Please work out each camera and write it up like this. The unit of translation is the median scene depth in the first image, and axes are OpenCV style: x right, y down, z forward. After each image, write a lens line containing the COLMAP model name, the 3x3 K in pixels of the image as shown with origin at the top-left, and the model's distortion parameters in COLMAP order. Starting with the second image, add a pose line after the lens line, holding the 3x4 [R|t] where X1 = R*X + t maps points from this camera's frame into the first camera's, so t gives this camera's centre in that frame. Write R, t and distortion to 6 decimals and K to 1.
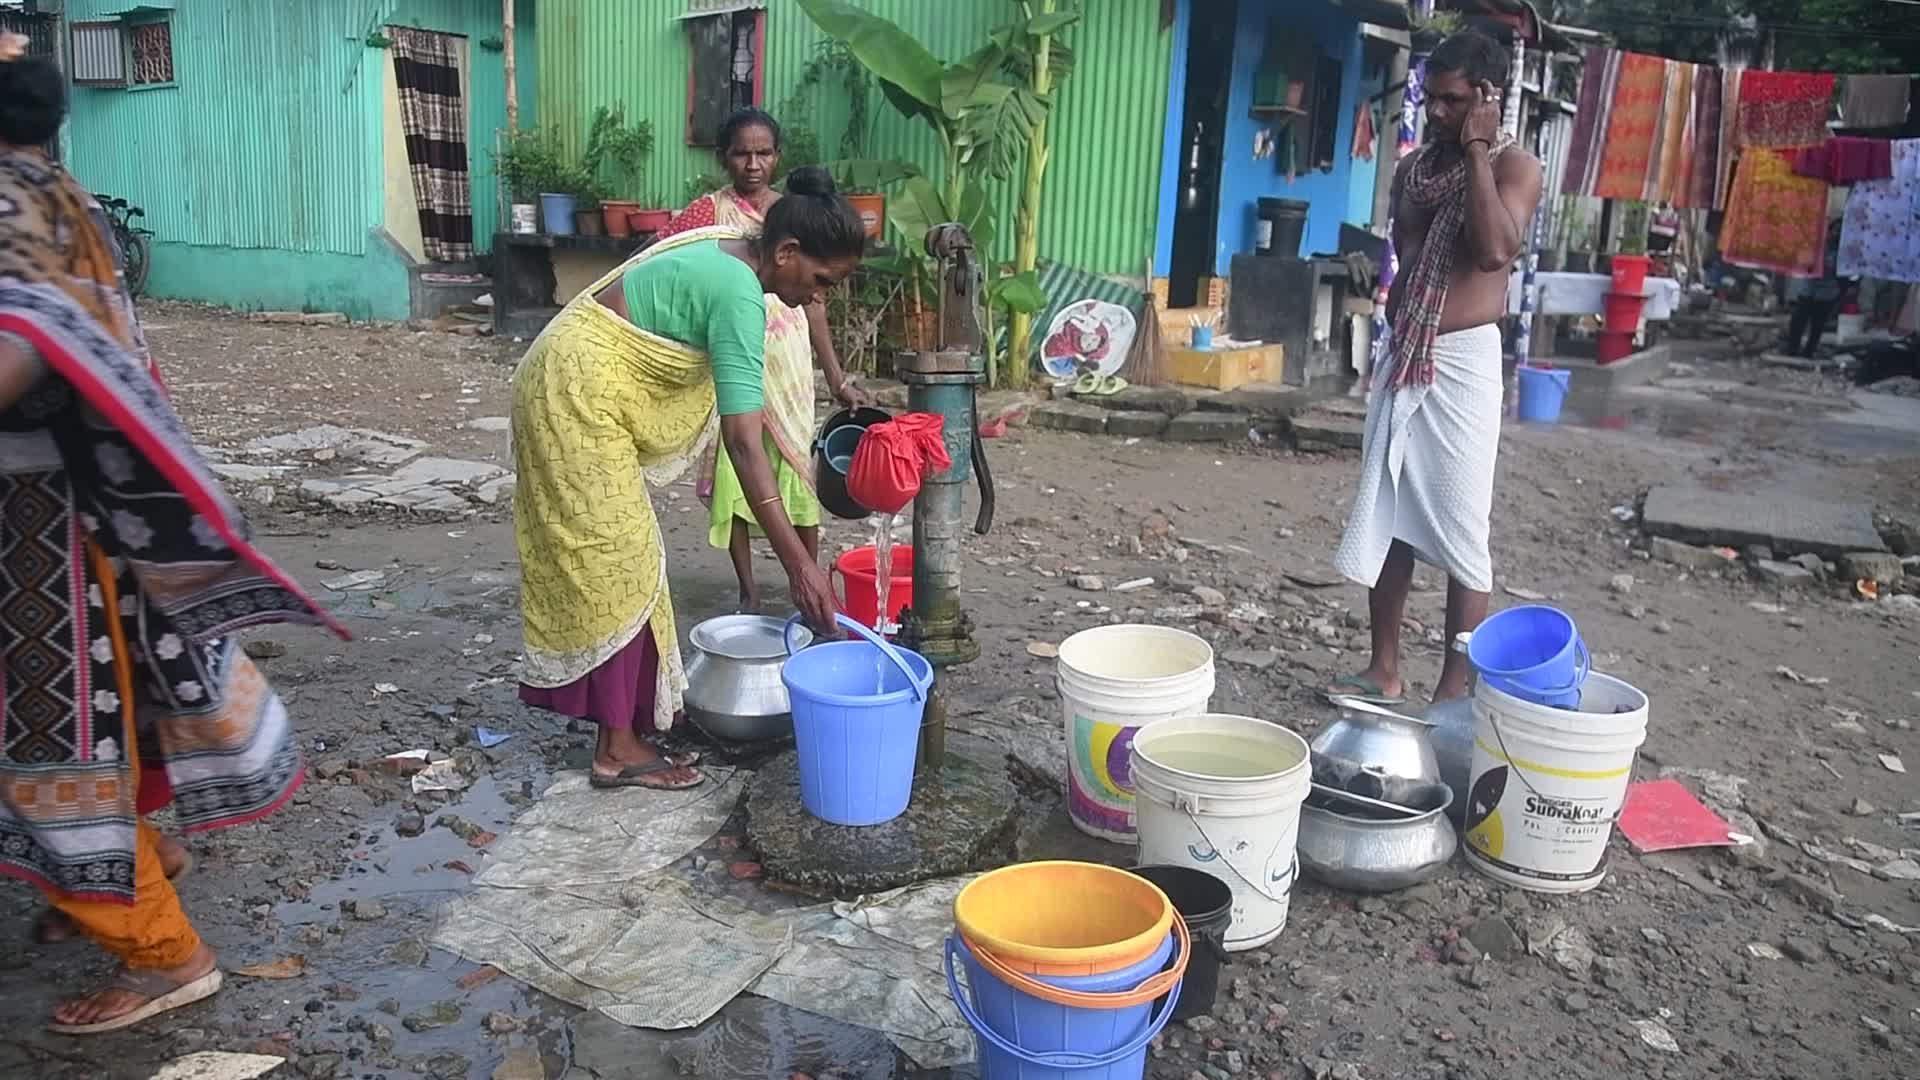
lens RADIAL K [[1519.3, 0, 977.5], [0, 1519.3, 547.8], [0, 0, 1]] dist [-0.154878, 0.119416]
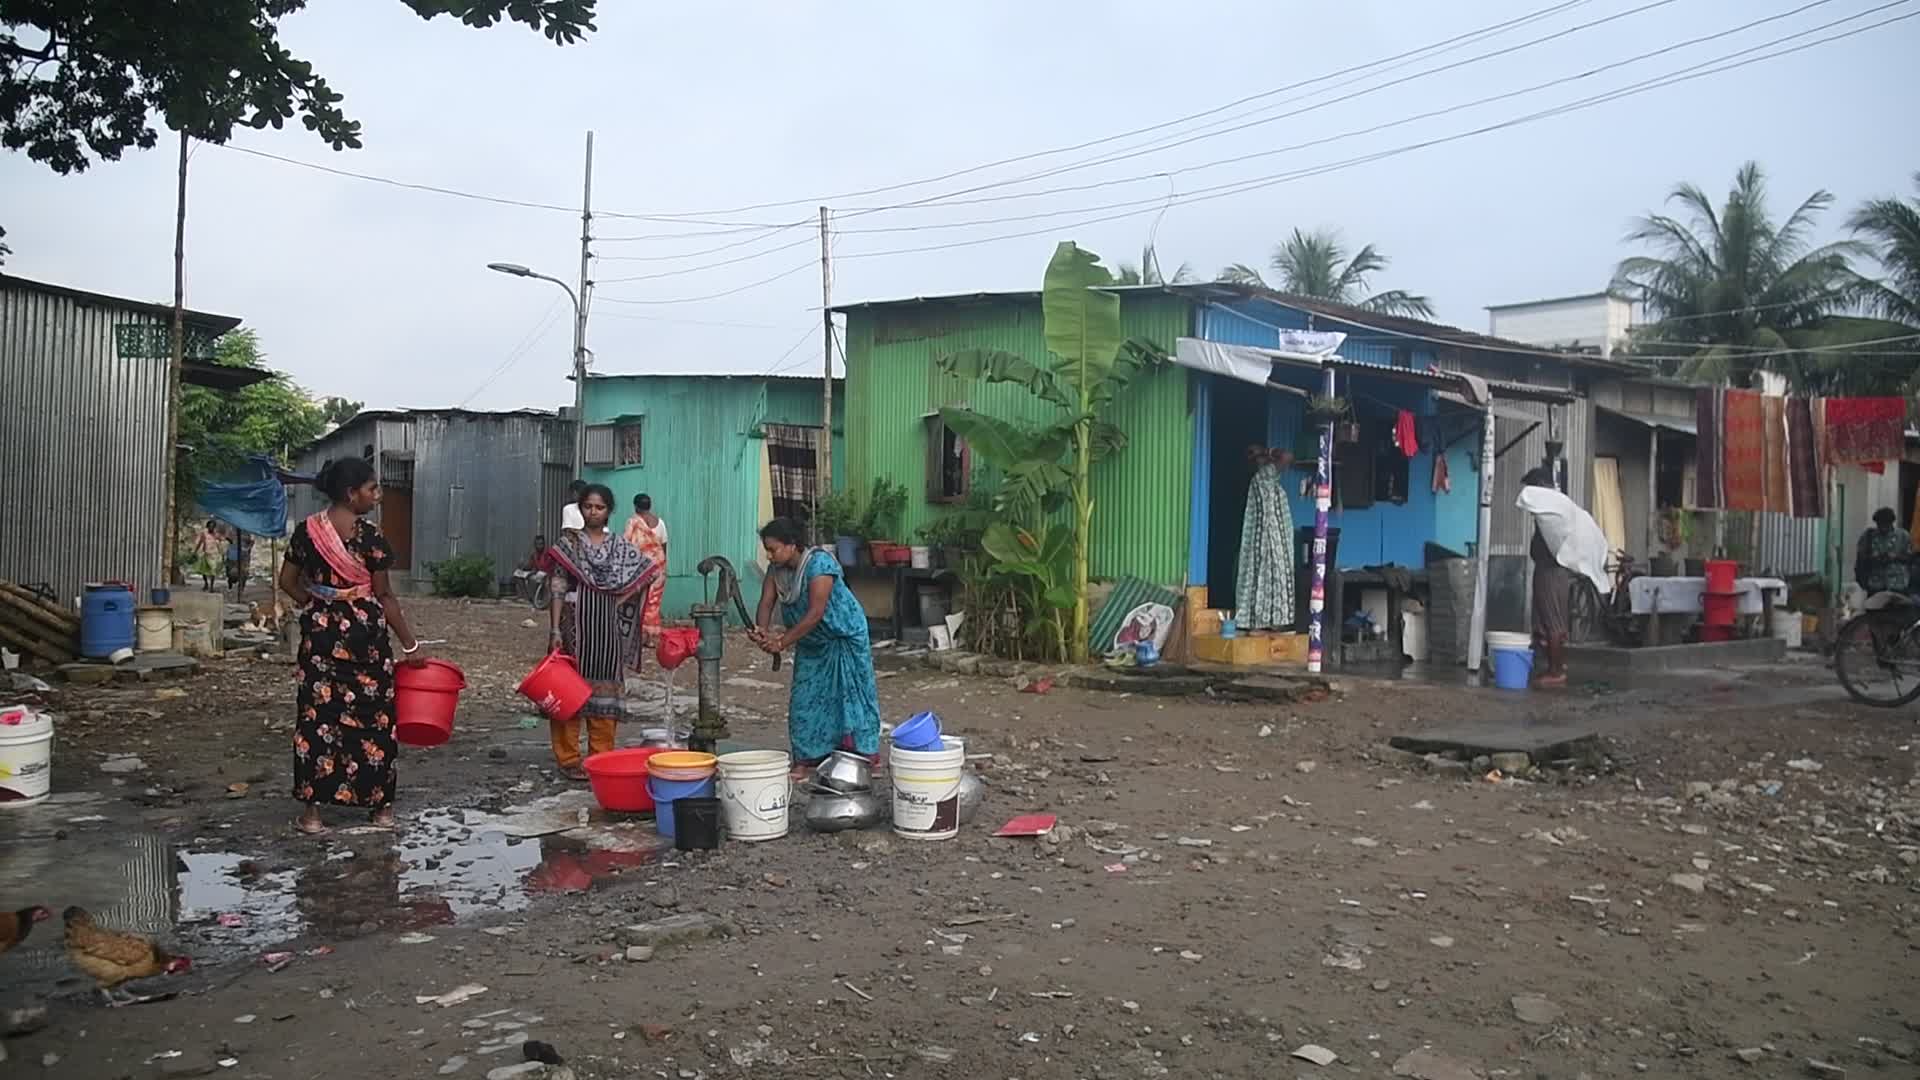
lens RADIAL K [[1450.7, 0, 968.3], [0, 1450.7, 549.8], [0, 0, 1]] dist [-0.110020, 0.065422]
pose [[0.942437, -0.024716, -0.333469, 0.308726], [-0.048399, 0.976680, -0.209172, 0.067040], [0.330863, 0.213271, 0.919263, -0.266135]]
